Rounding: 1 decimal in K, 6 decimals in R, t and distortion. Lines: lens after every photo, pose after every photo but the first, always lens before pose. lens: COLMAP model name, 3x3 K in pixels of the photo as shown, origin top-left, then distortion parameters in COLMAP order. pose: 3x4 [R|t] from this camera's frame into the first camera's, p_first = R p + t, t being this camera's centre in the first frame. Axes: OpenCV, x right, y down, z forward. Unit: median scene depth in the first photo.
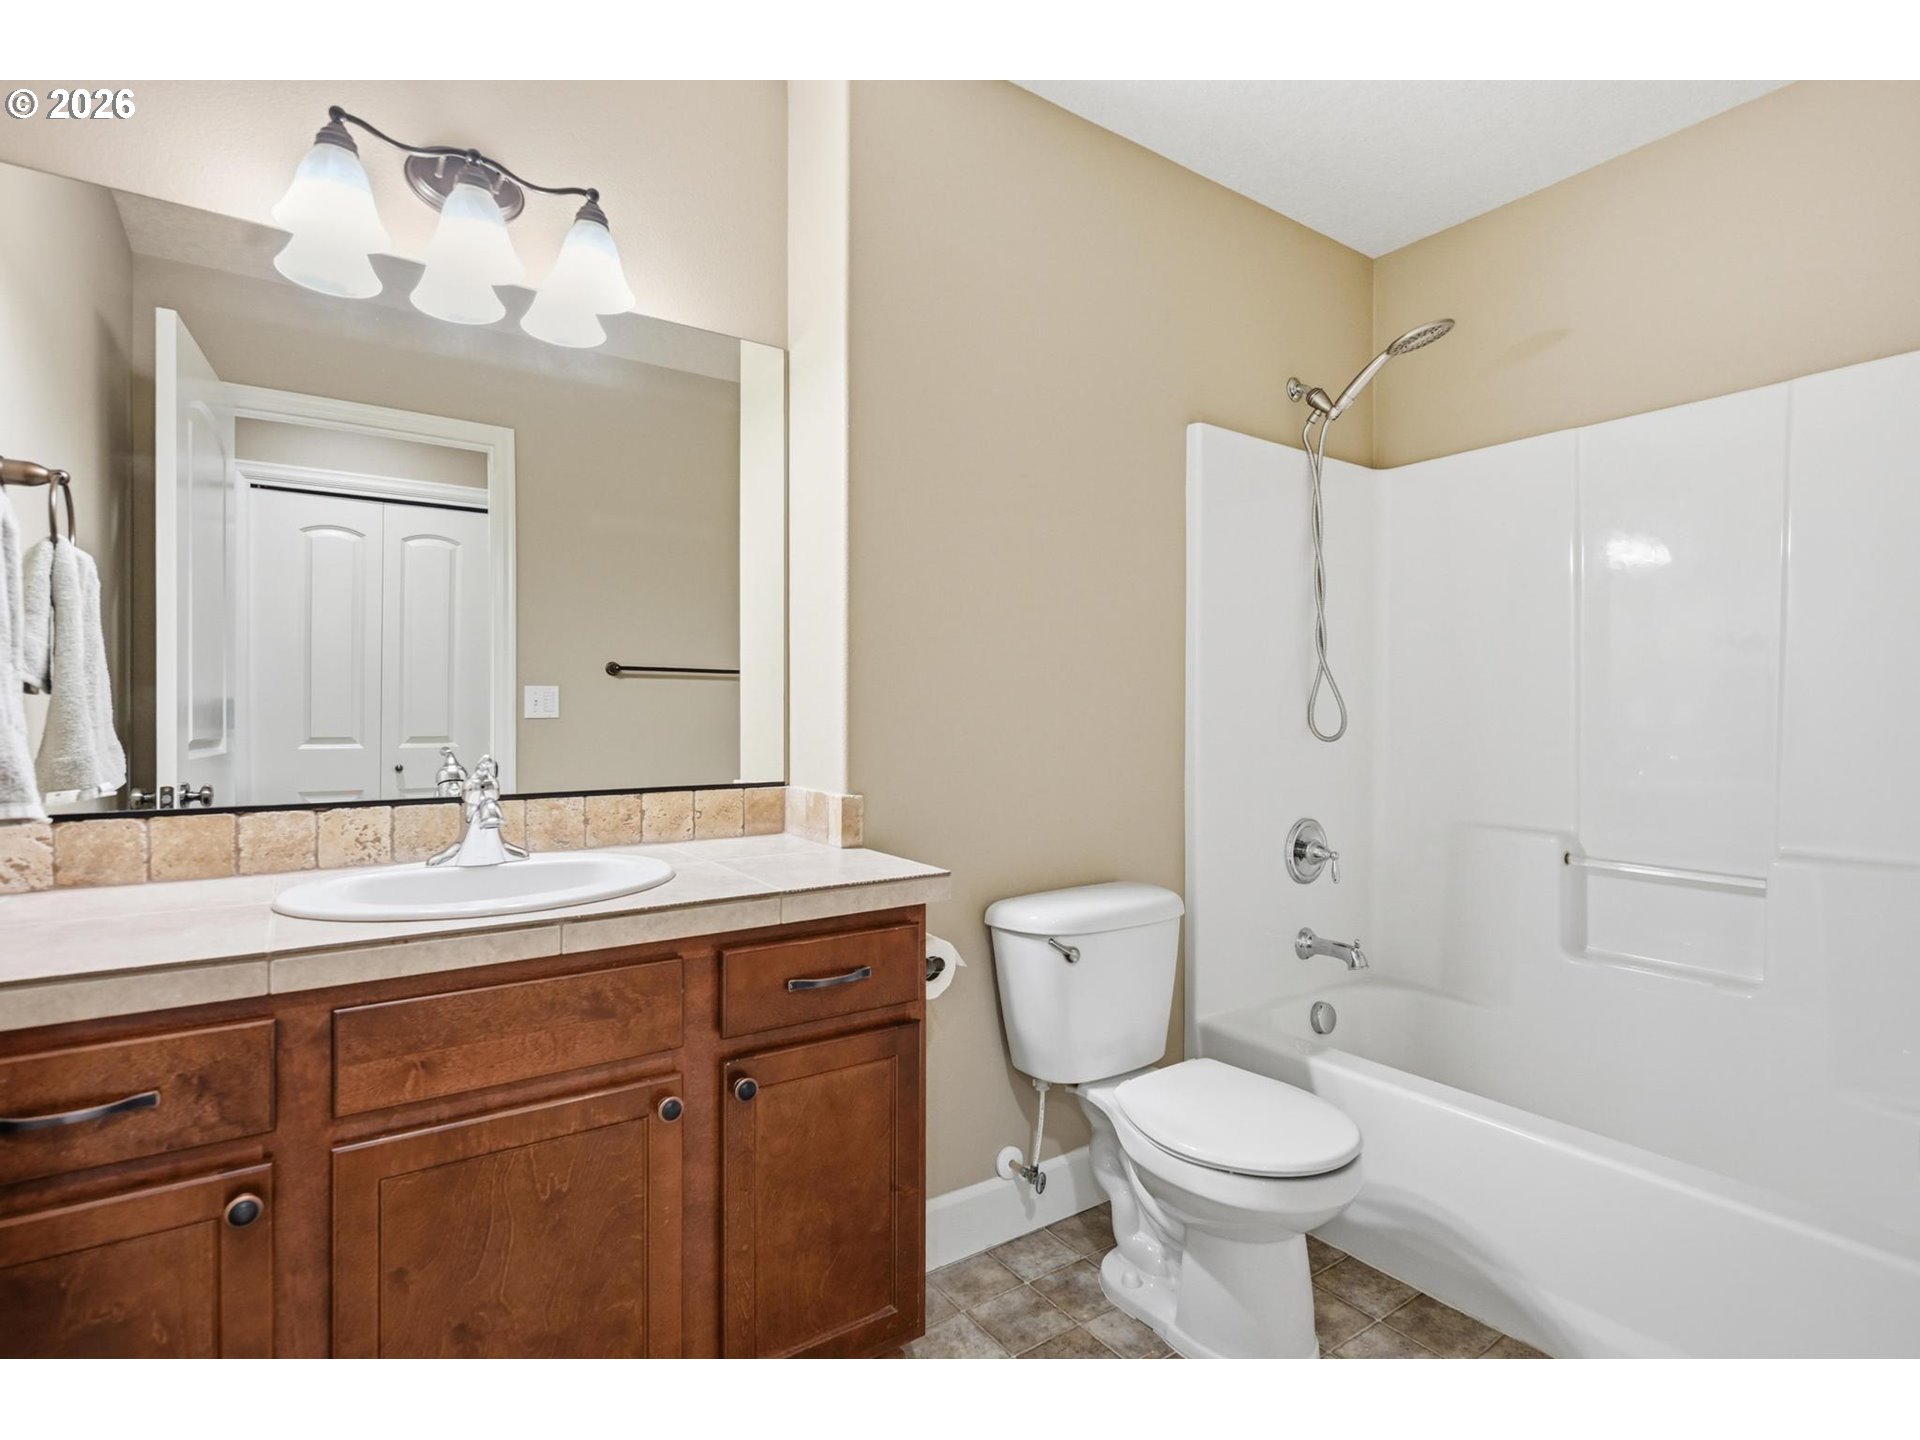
lens RADIAL K [[951.6, 0, 952.3], [0, 951.6, 709.9], [0, 0, 1]] dist [-0.006352, 0.001898]
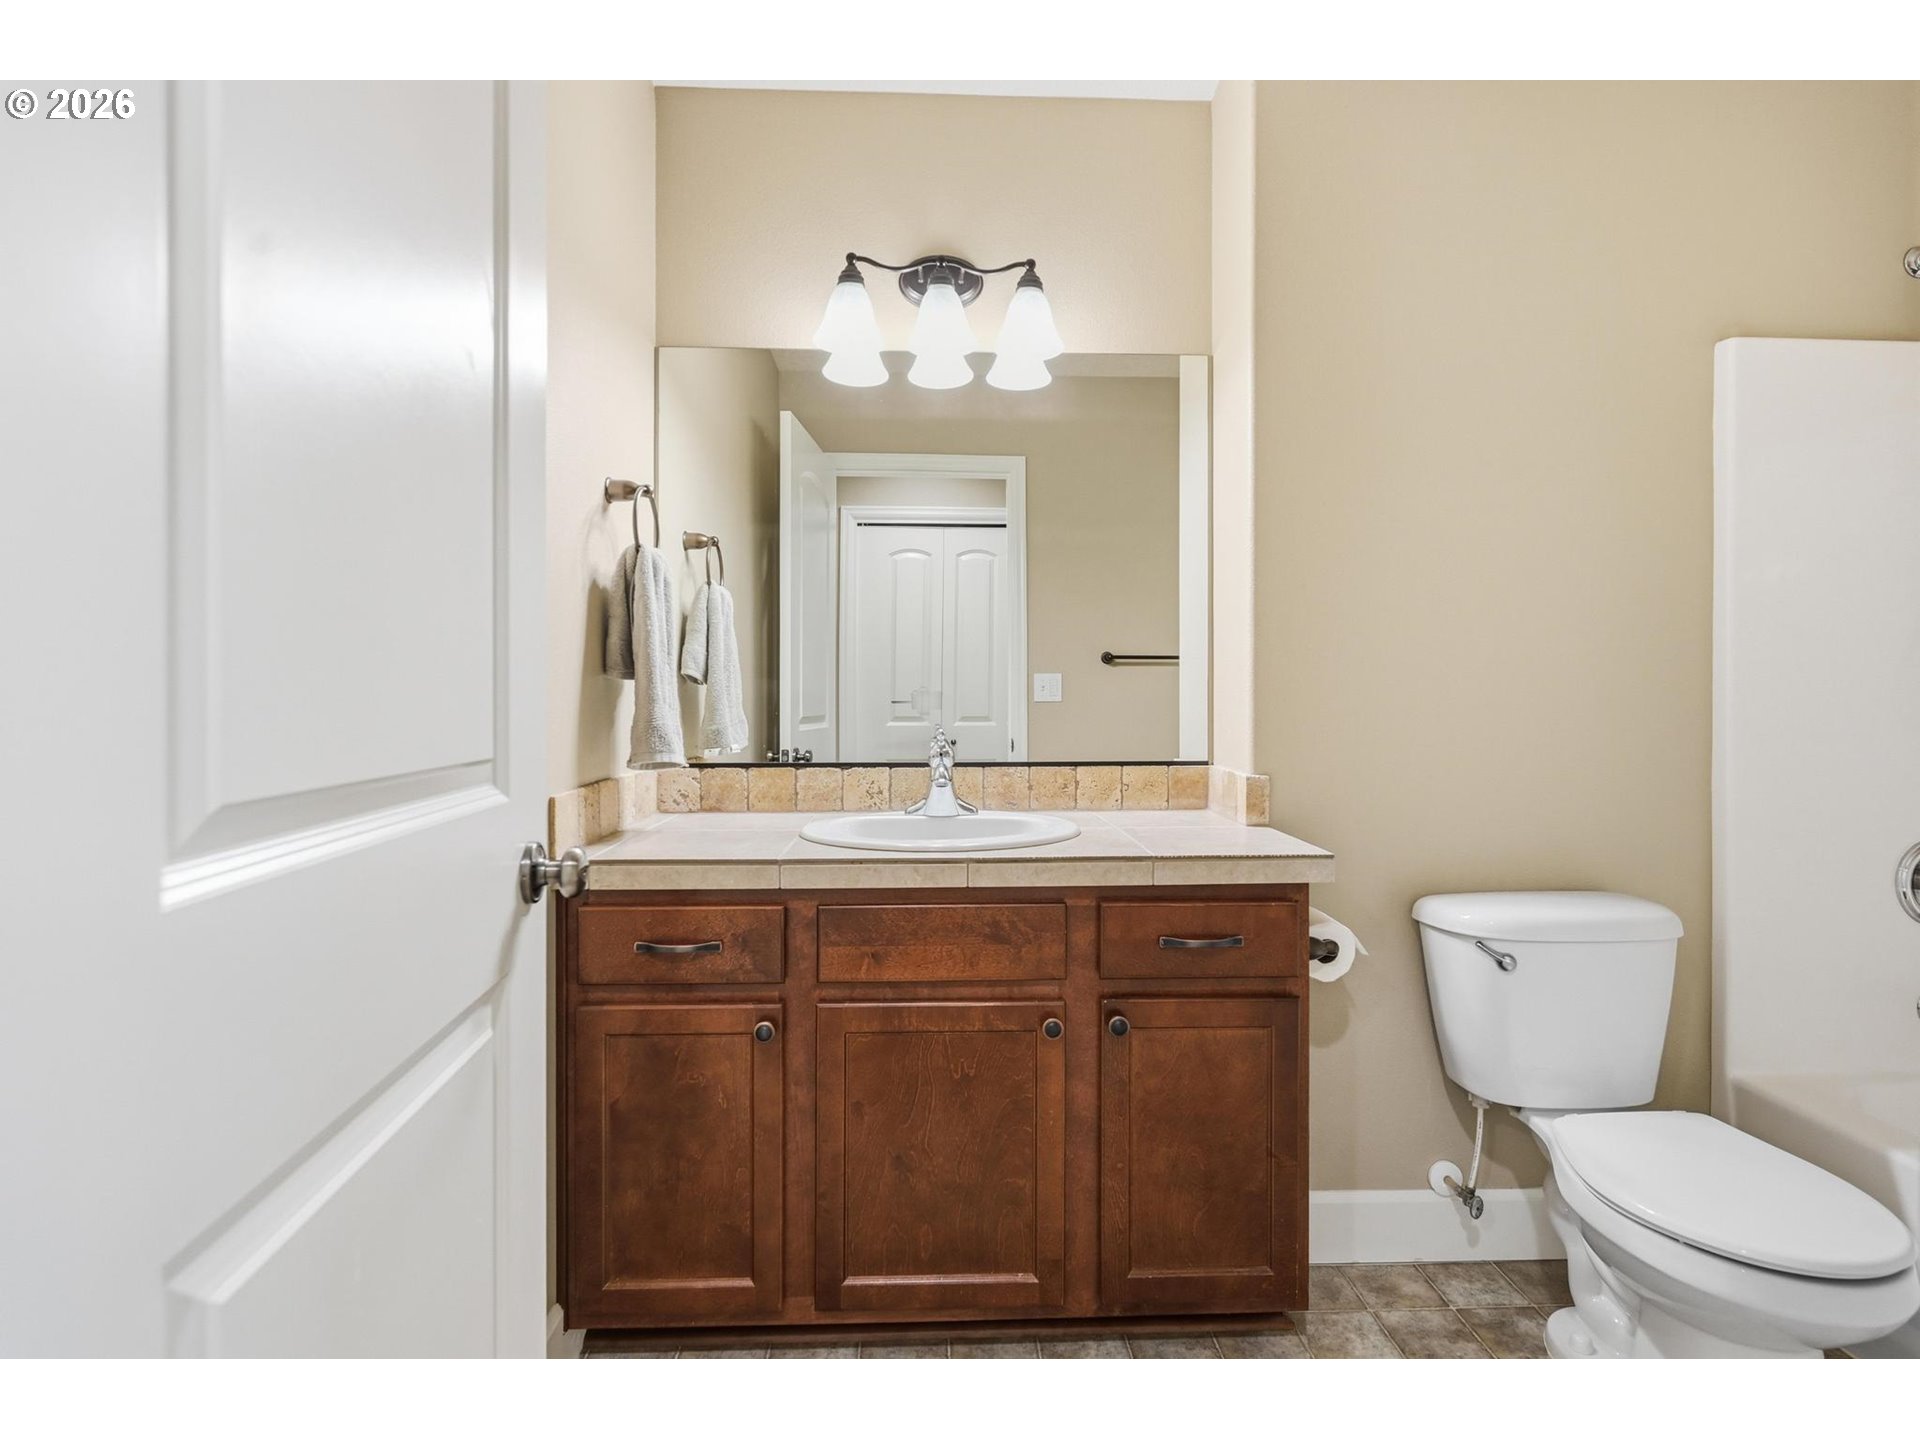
lens RADIAL K [[951.6, 0, 957.7], [0, 951.6, 685.8], [0, 0, 1]] dist [-0.006352, 0.001898]
pose [[0.835658, -0.007580, -0.549198, 0.186902], [0.002891, 0.999952, -0.009401, 0.000648], [0.549243, 0.006268, 0.835639, -0.046712]]
